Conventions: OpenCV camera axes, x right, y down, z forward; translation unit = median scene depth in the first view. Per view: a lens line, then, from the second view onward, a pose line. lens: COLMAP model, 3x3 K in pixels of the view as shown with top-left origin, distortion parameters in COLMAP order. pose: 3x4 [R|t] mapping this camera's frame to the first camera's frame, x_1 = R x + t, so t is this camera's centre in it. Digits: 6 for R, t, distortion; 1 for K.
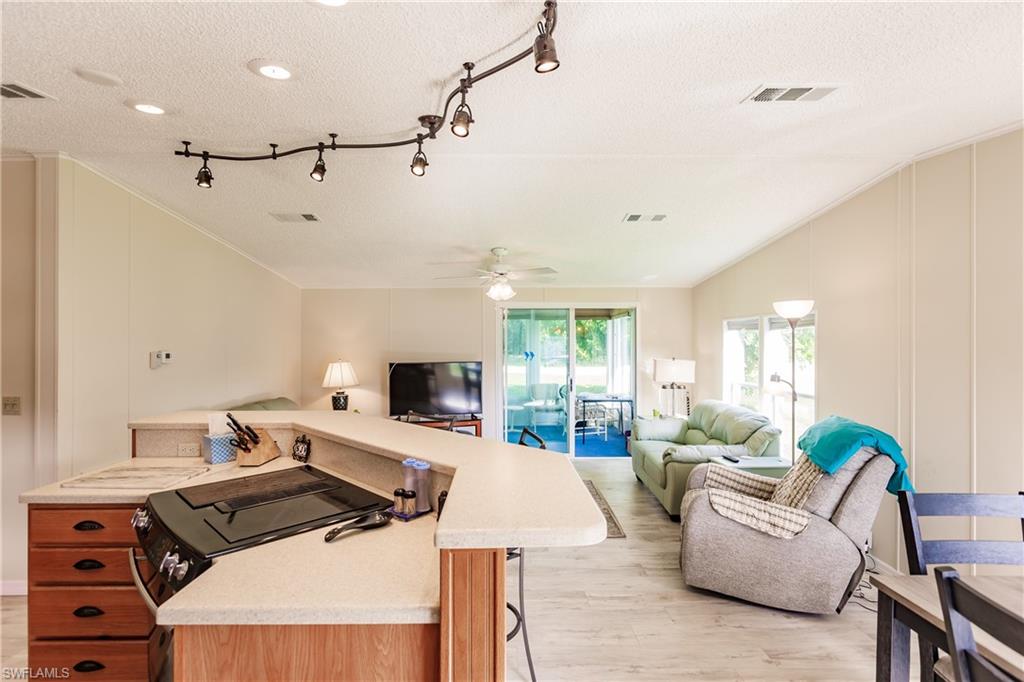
lens RADIAL K [[483.2, 0, 502.6], [0, 483.2, 343.0], [0, 0, 1]] dist [-0.000083, -0.000343]
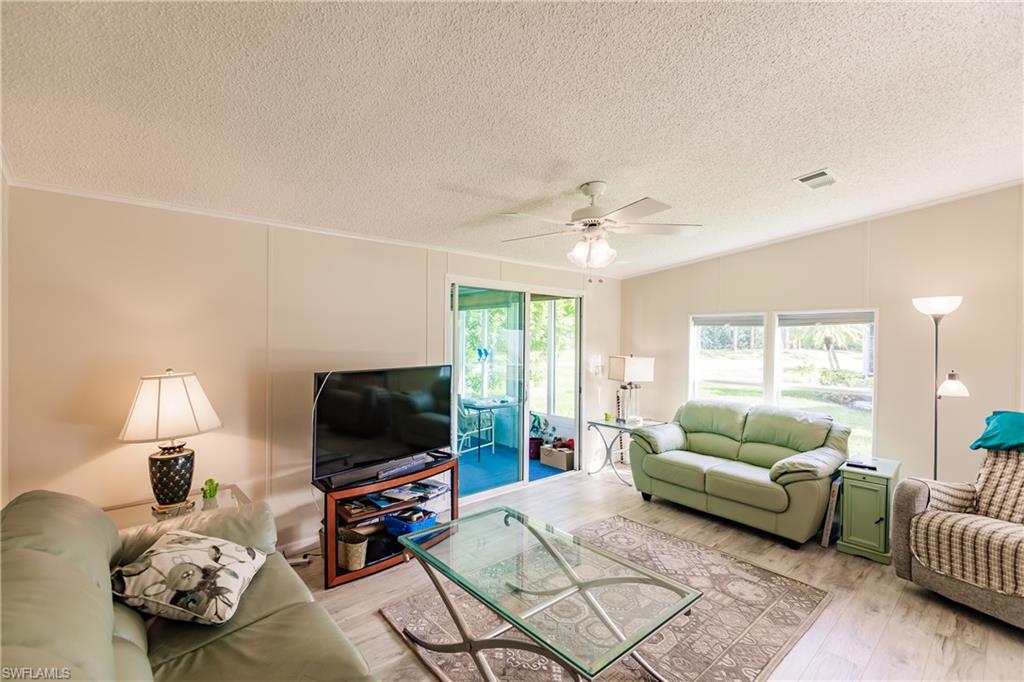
lens RADIAL K [[453.0, 0, 512.0], [0, 453.0, 341.0], [0, 0, 1]] dist [0.000190, -0.000166]
pose [[0.750150, 0.005157, 0.661248, -0.763781], [-0.009044, 0.999956, 0.002462, 0.009945], [-0.661206, -0.007828, 0.750163, 1.029523]]
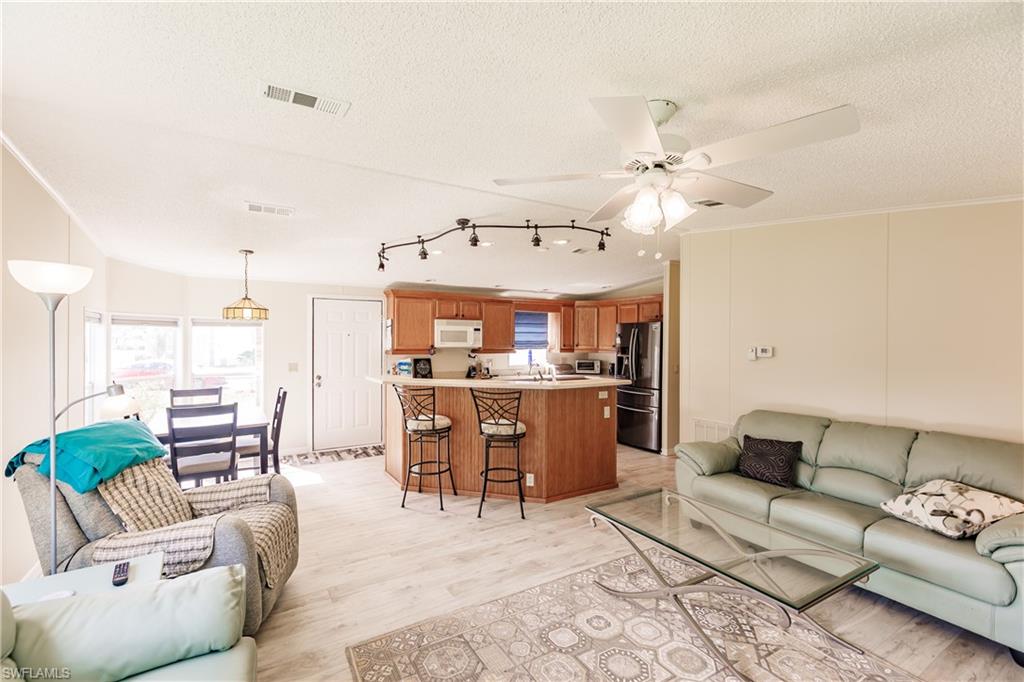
lens RADIAL K [[453.0, 0, 512.0], [0, 453.0, 341.0], [0, 0, 1]] dist [0.000190, -0.000166]
pose [[-0.853722, -0.002440, -0.520723, 0.483398], [-0.003007, 0.999995, 0.000244, 0.006146], [0.520720, 0.001774, -0.853725, 2.061645]]
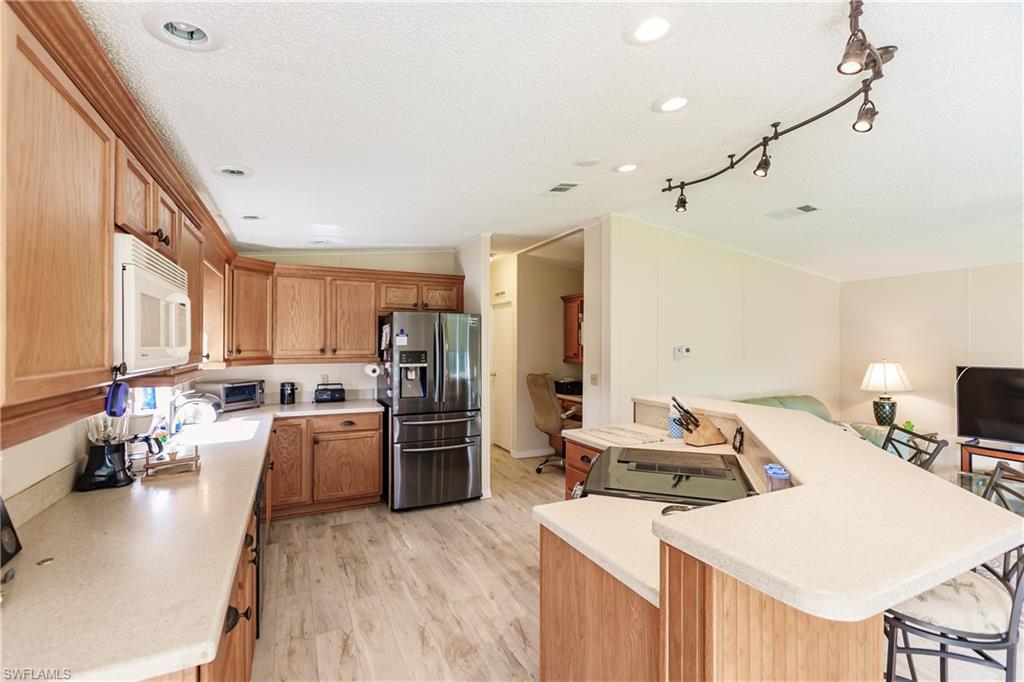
lens RADIAL K [[453.0, 0, 512.0], [0, 453.0, 341.0], [0, 0, 1]] dist [0.000190, -0.000166]
pose [[0.433913, -0.001012, -0.900954, 0.208135], [-0.001072, 0.999998, -0.001639, 0.006174], [0.900954, 0.001677, 0.433911, 0.110049]]
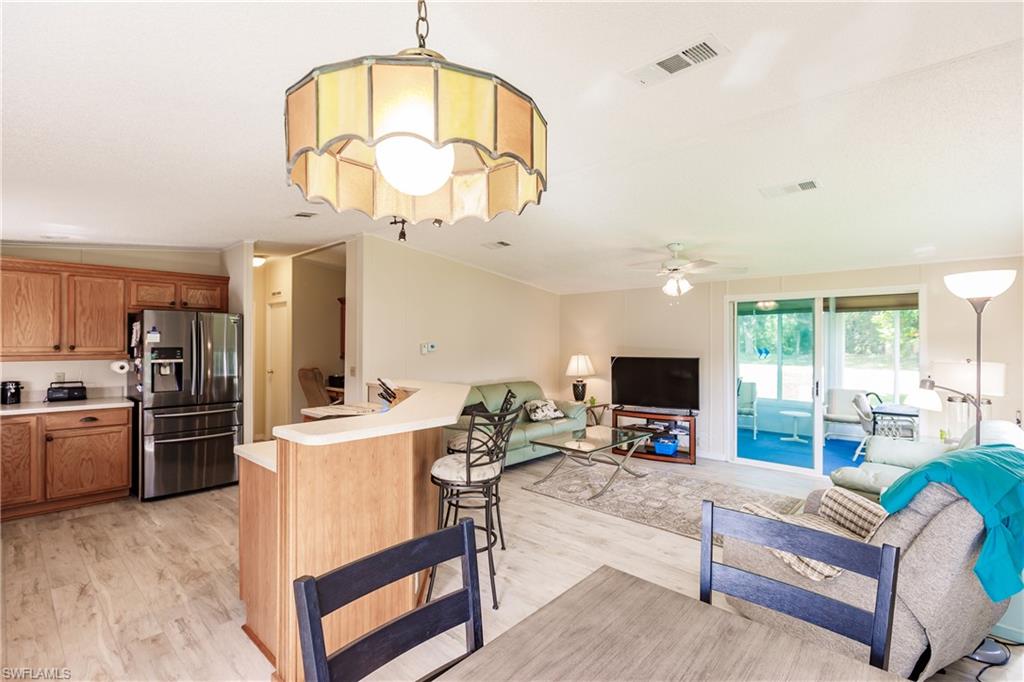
lens RADIAL K [[470.8, 0, 512.0], [0, 470.8, 341.0], [0, 0, 1]] dist [-0.000785, -0.002373]
pose [[0.733152, 0.001098, -0.680064, 0.669051], [-0.002302, 0.999997, -0.000867, 0.012378], [0.680061, 0.002201, 0.733152, 0.084023]]
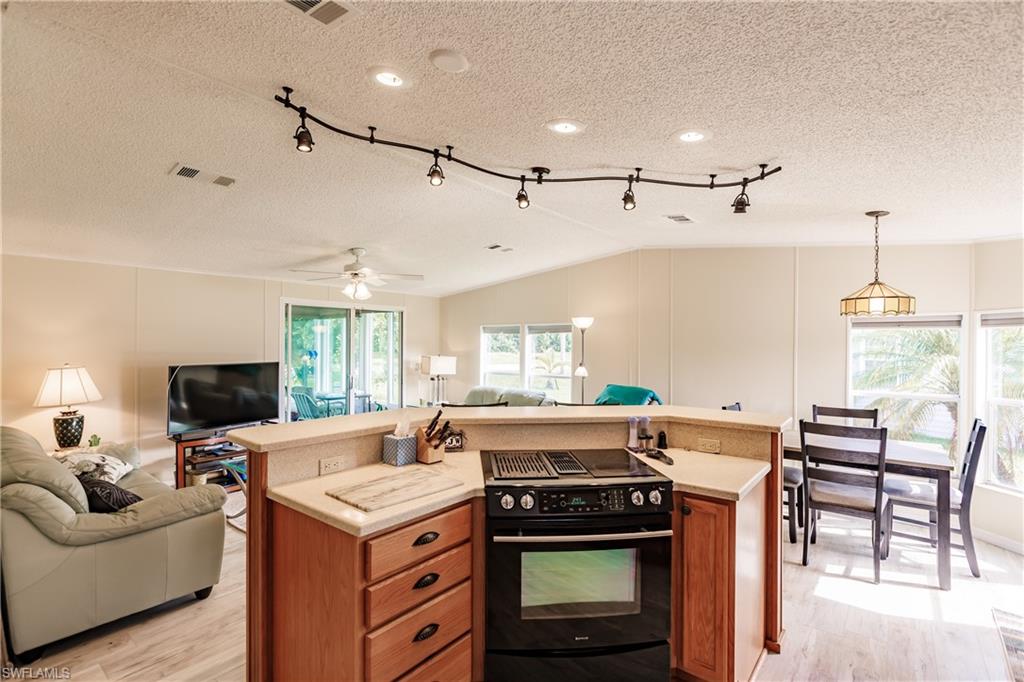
lens RADIAL K [[476.1, 0, 509.1], [0, 476.1, 341.1], [0, 0, 1]] dist [0.000897, -0.000318]
pose [[0.636765, 0.007791, 0.771018, -0.934052], [-0.004428, 0.999969, -0.006447, 0.006136], [-0.771045, 0.000692, 0.636781, 0.193795]]
